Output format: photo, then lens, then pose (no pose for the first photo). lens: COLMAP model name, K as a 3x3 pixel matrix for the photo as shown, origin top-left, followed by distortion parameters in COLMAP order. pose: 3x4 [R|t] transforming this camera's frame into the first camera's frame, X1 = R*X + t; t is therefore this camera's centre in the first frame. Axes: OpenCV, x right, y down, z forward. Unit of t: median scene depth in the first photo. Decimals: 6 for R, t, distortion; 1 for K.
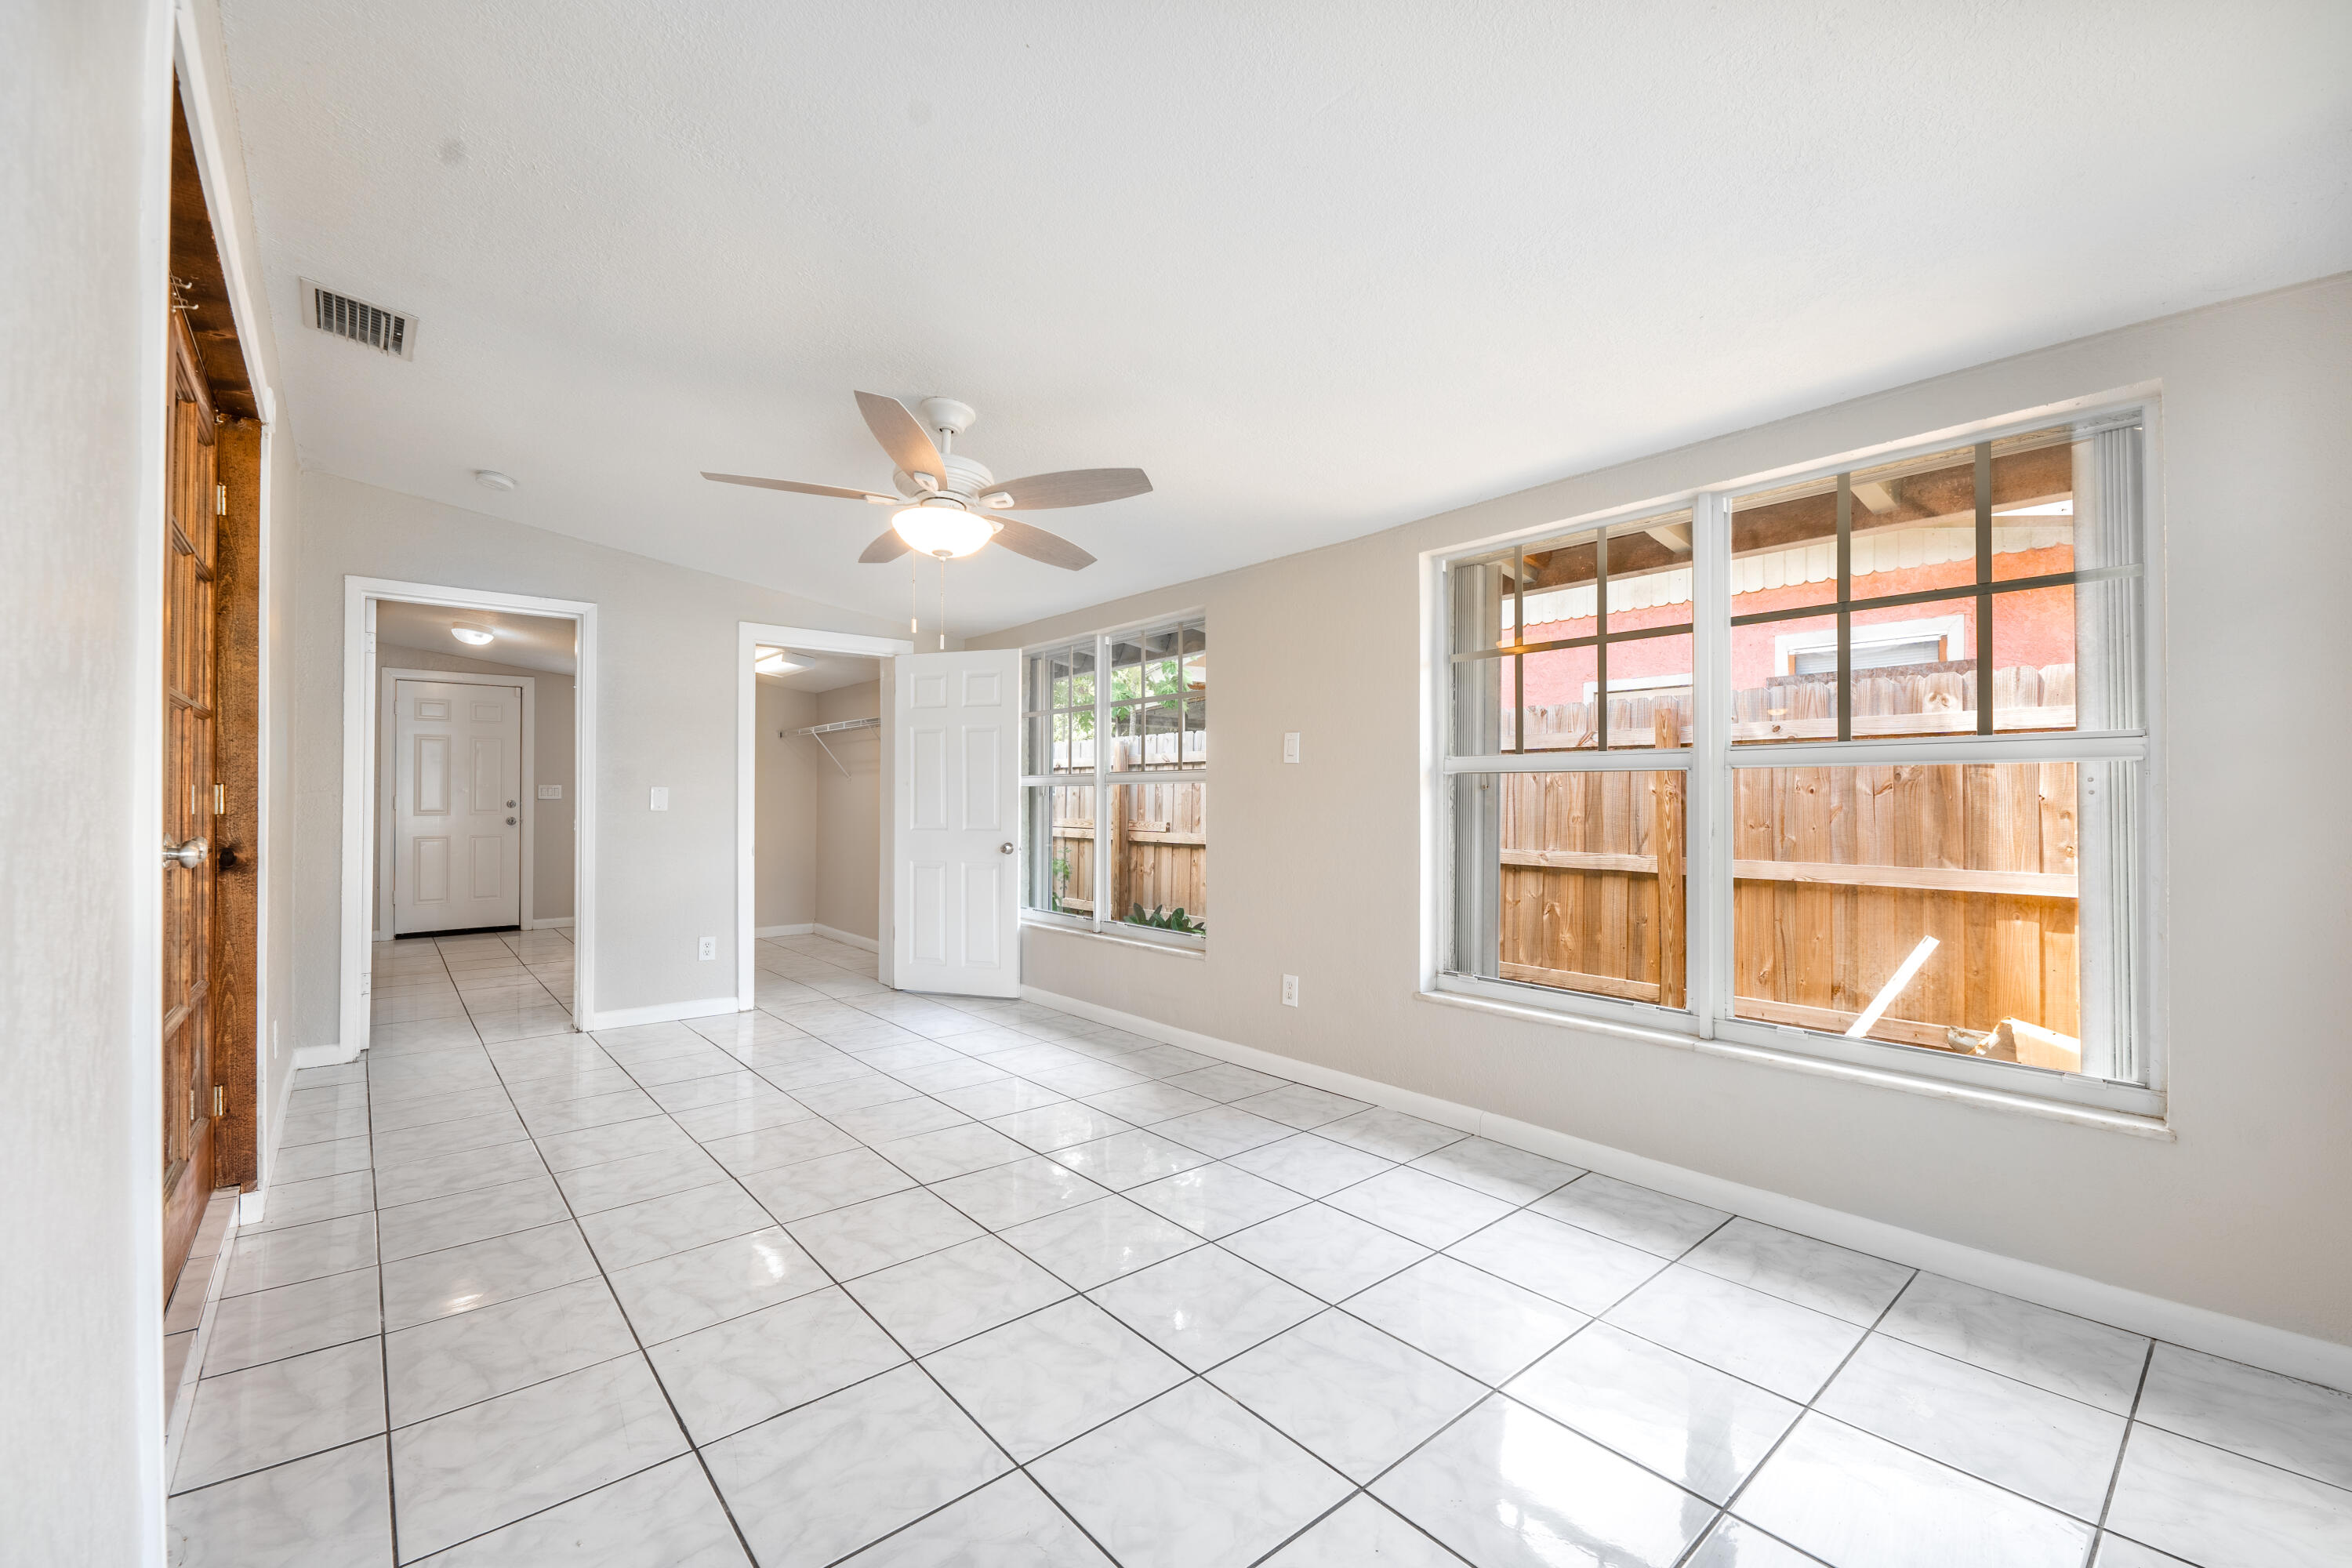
lens RADIAL K [[968.6, 0, 1181.4], [0, 968.6, 790.1], [0, 0, 1]] dist [-0.000941, -0.000048]
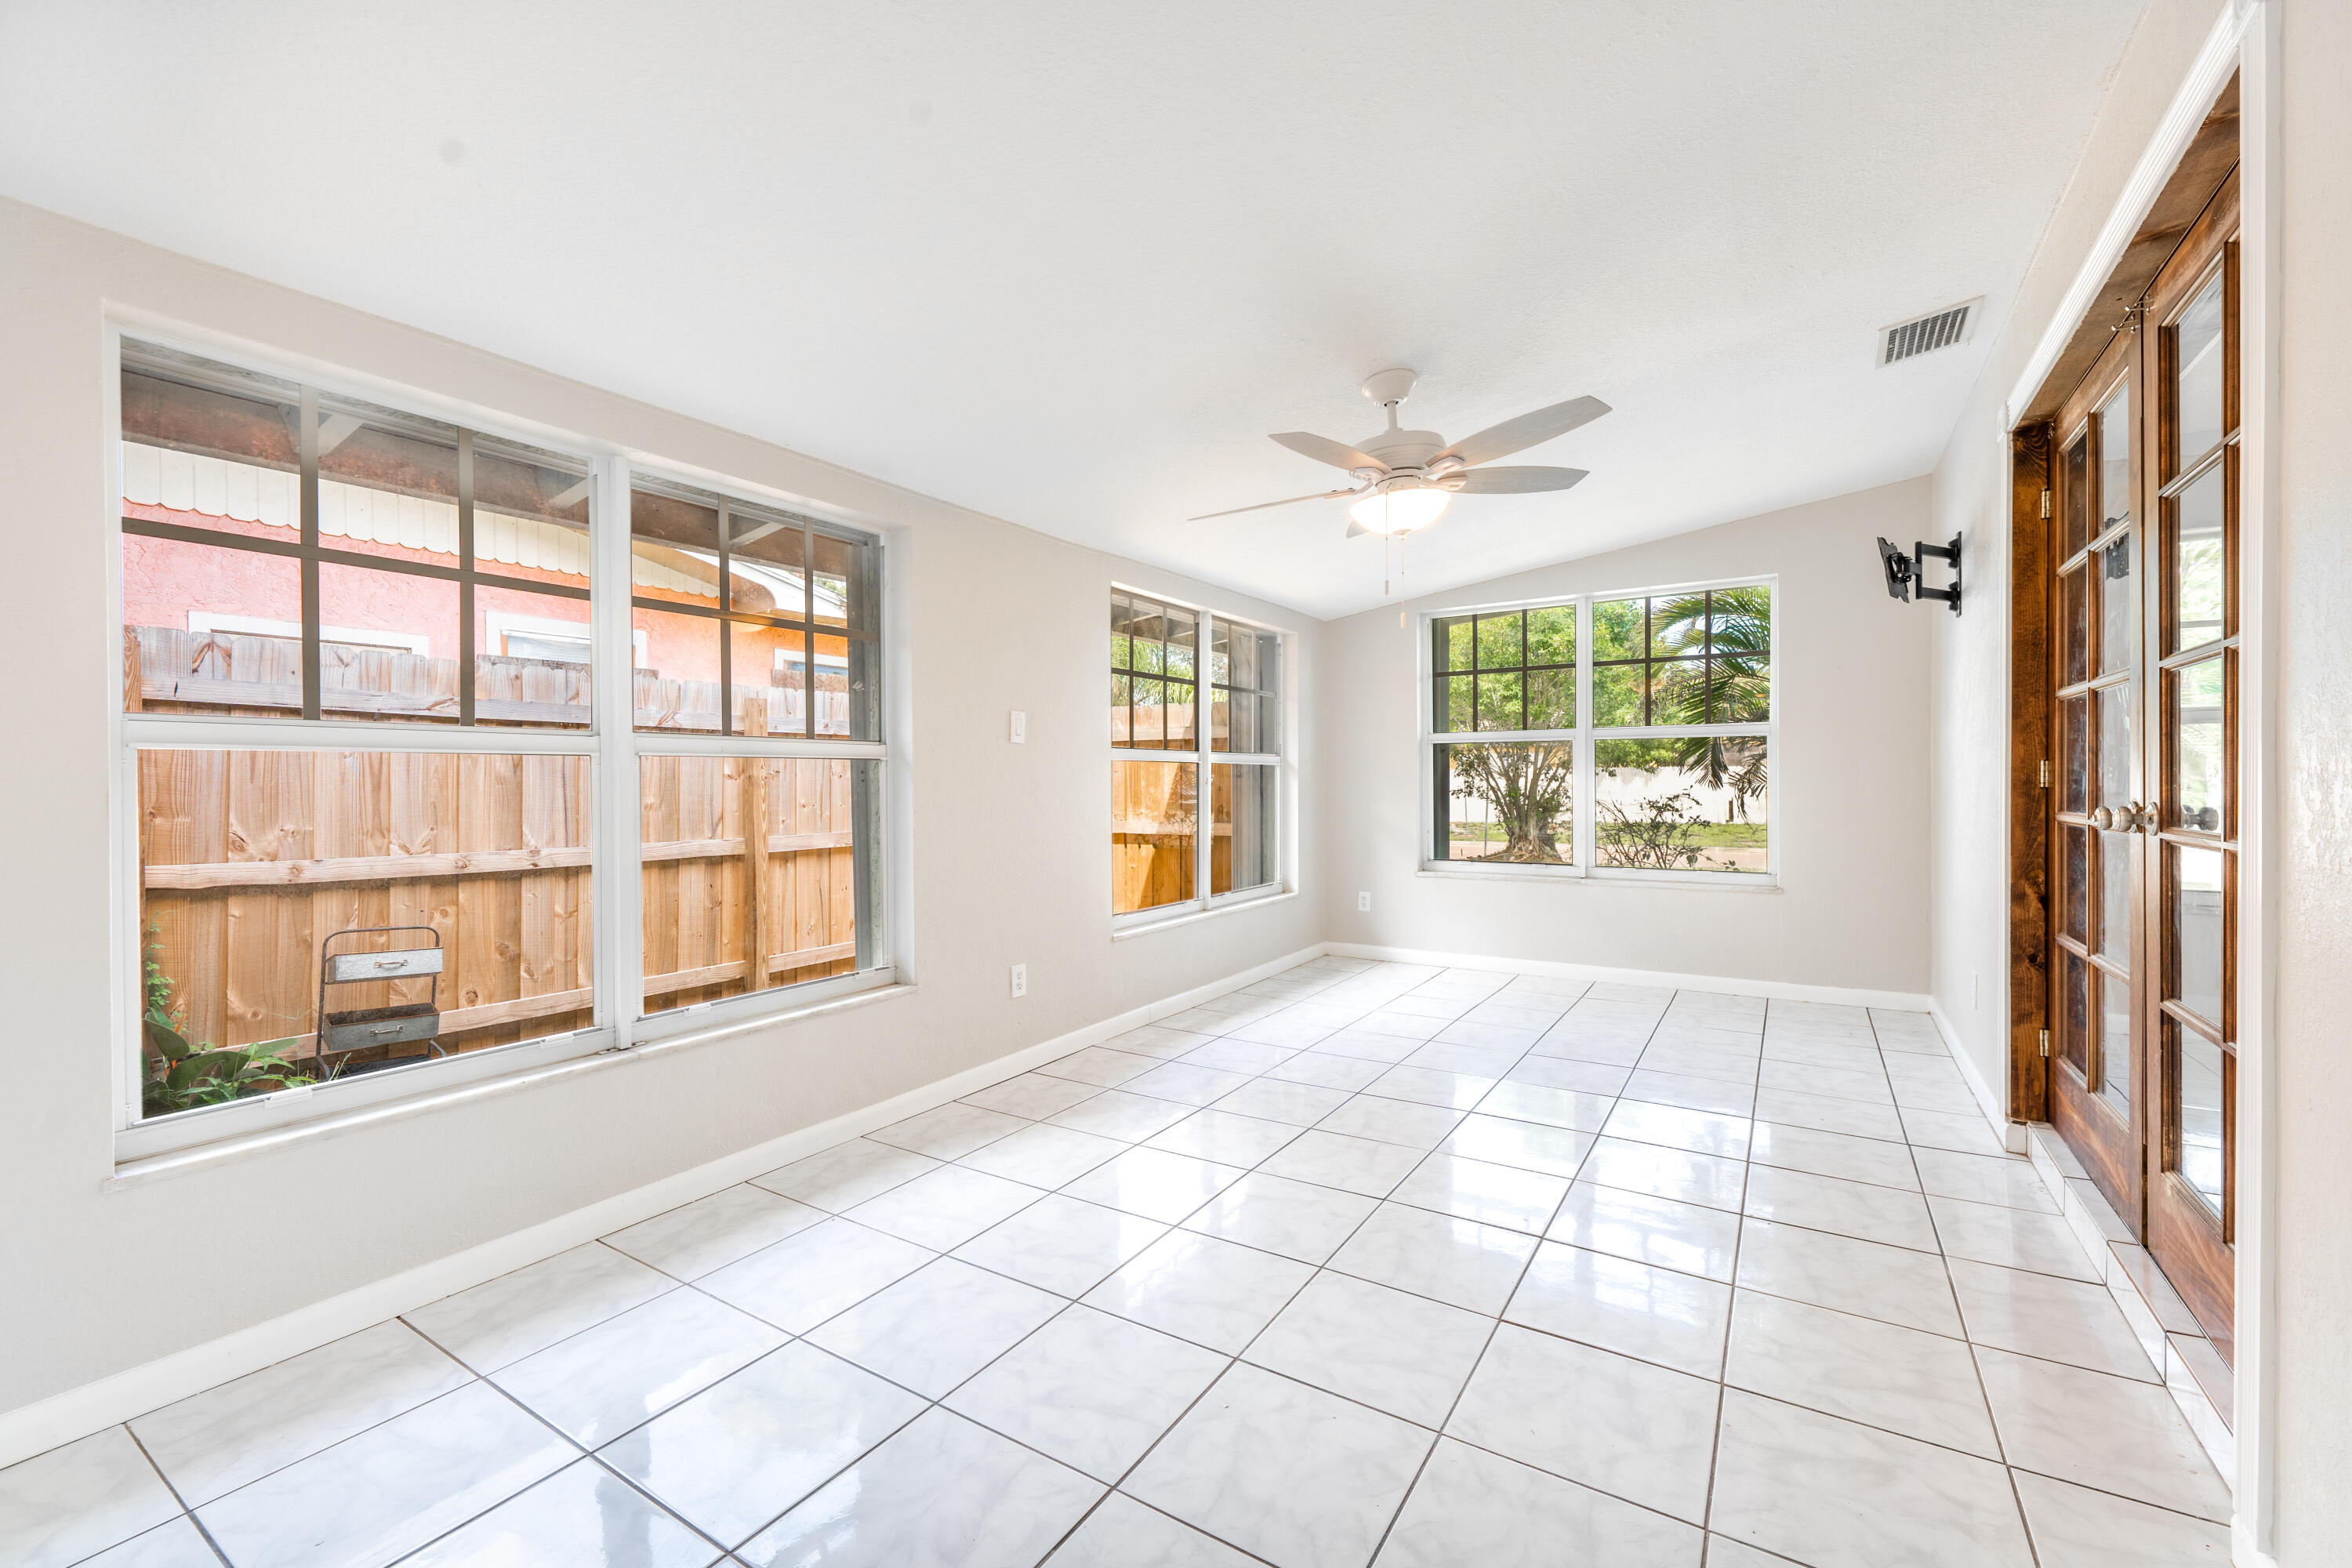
lens RADIAL K [[968.6, 0, 1181.4], [0, 968.6, 790.1], [0, 0, 1]] dist [-0.000941, -0.000048]
pose [[-0.293962, -0.008613, 0.955778, -0.770689], [-0.003109, 0.999963, 0.008056, 0.009621], [-0.955812, -0.000603, -0.293978, 1.025616]]
